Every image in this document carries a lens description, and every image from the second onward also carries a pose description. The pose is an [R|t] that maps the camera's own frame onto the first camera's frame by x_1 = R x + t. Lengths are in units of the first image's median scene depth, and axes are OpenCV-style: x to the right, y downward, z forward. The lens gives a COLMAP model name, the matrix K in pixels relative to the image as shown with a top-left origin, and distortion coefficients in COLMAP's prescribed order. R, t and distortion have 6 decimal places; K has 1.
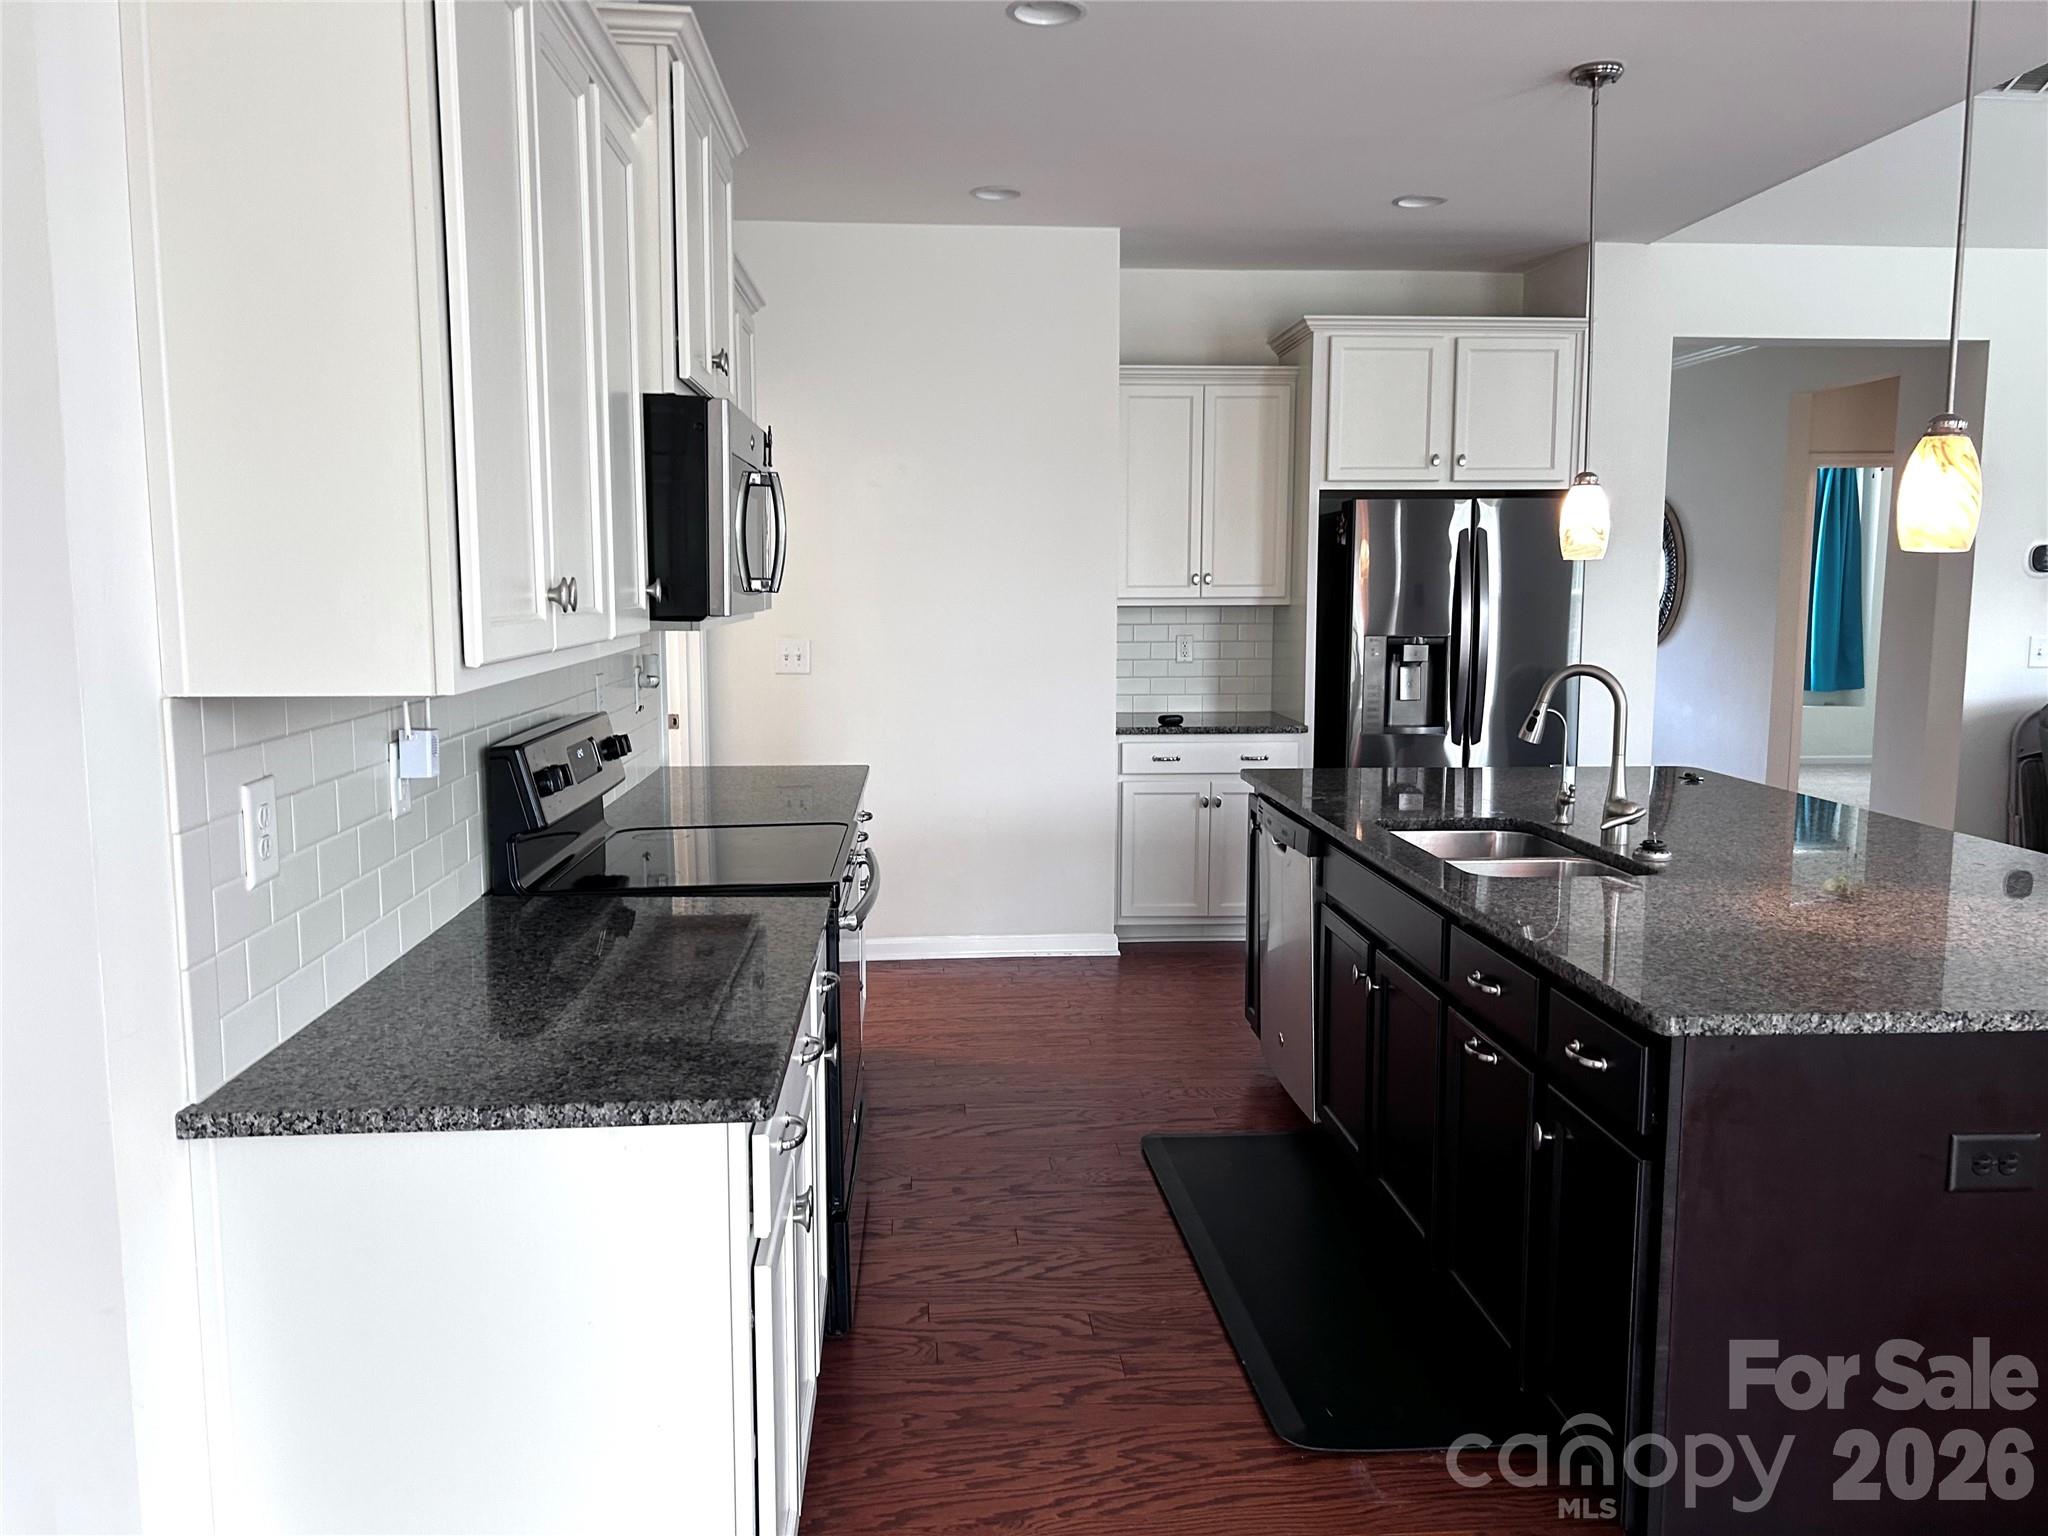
lens RADIAL K [[1537.0, 0, 1020.2], [0, 1537.0, 764.5], [0, 0, 1]] dist [-0.001747, 0.000302]
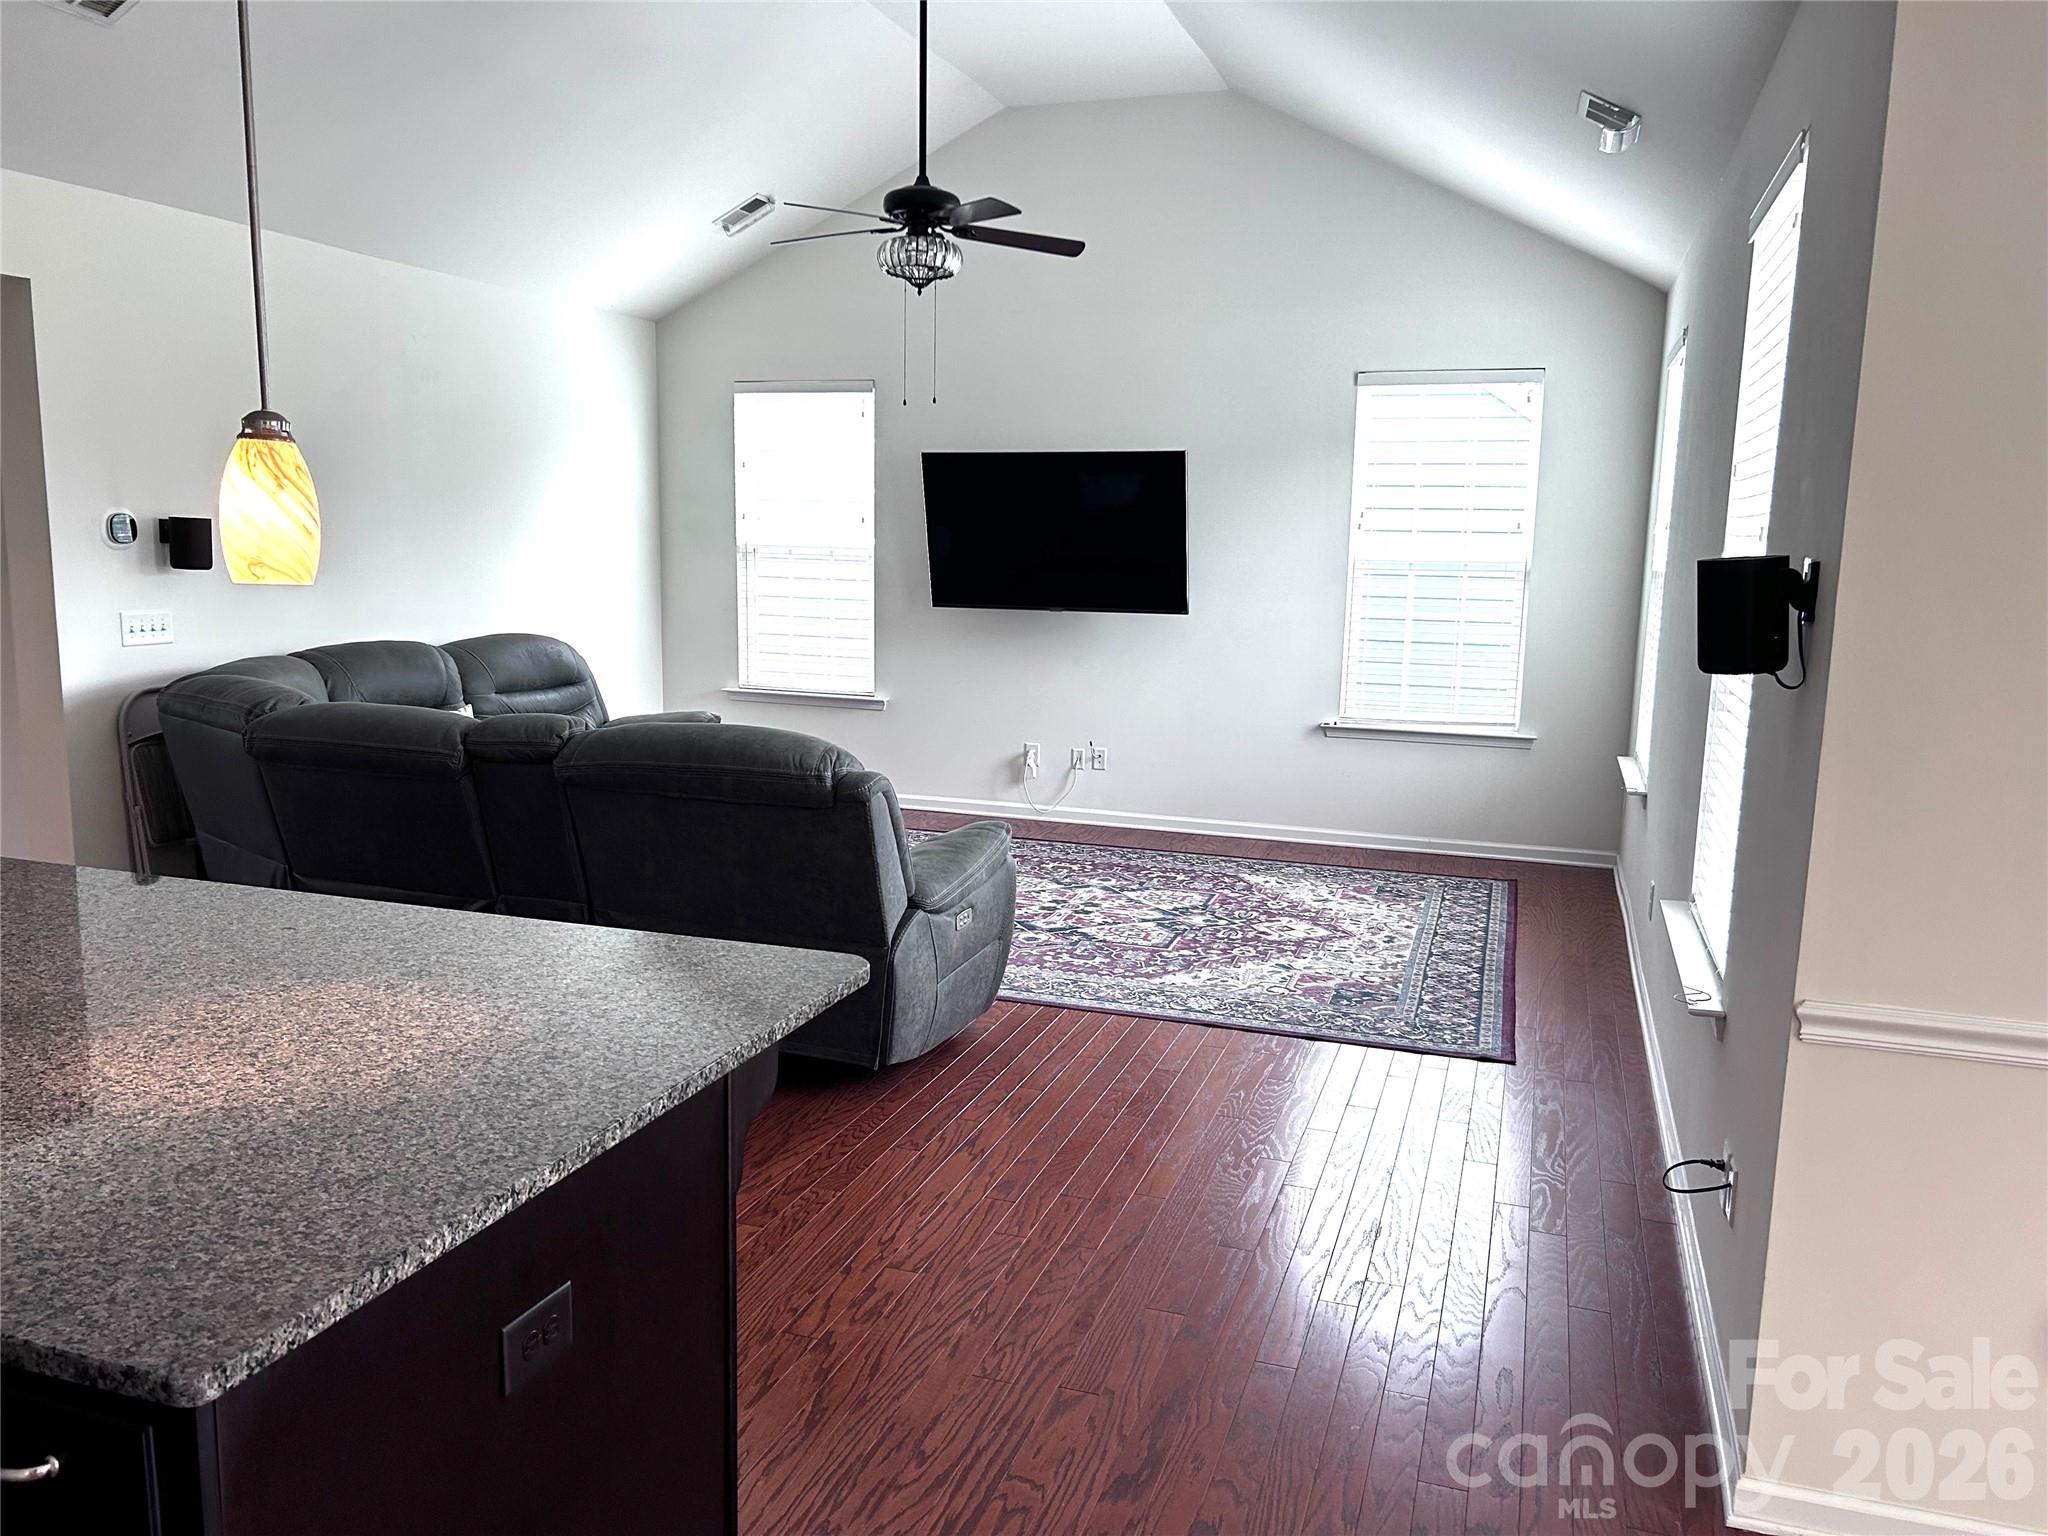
lens RADIAL K [[1537.0, 0, 1021.8], [0, 1537.0, 782.0], [0, 0, 1]] dist [-0.001747, 0.000302]
pose [[0.383938, -0.142453, 0.912304, 0.009640], [0.094603, 0.988897, 0.114600, -0.117524], [-0.918500, 0.042307, 0.393152, 0.428554]]
